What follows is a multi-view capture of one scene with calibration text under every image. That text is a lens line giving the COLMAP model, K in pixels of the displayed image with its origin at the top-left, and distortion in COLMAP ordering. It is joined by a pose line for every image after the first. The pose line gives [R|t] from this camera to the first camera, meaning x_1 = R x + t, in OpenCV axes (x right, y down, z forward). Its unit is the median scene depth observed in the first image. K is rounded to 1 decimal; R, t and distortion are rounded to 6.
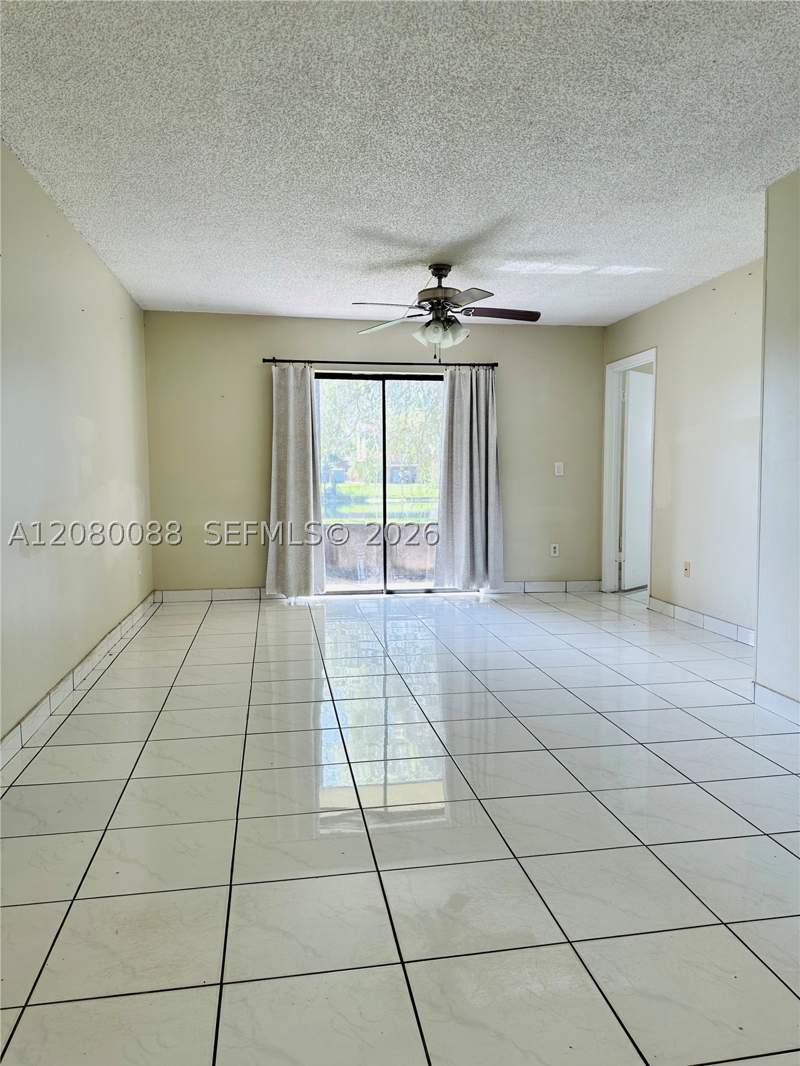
lens RADIAL K [[748.8, 0, 400.0], [0, 748.8, 533.0], [0, 0, 1]] dist [0.183409, -0.372531]
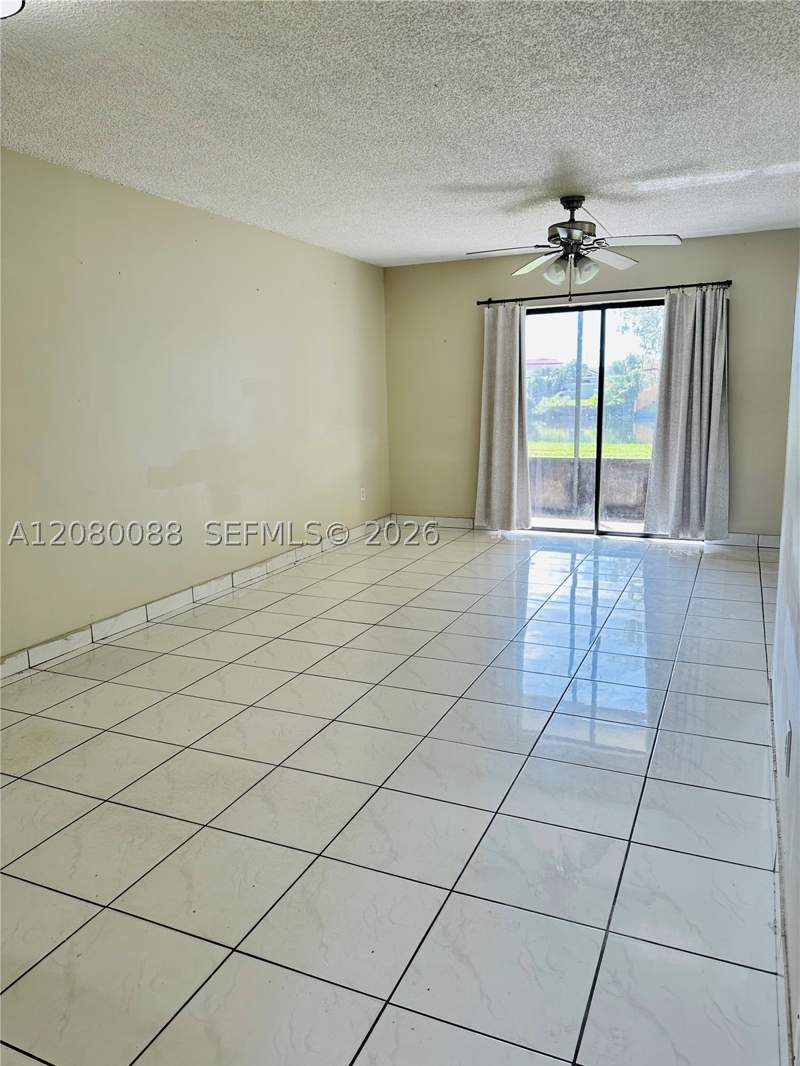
lens RADIAL K [[748.8, 0, 400.0], [0, 748.8, 533.0], [0, 0, 1]] dist [0.183409, -0.372531]
pose [[0.825427, 0.088048, -0.557599, 0.337361], [-0.024736, 0.992454, 0.120097, -0.034720], [0.563966, -0.085339, 0.821377, 0.047028]]
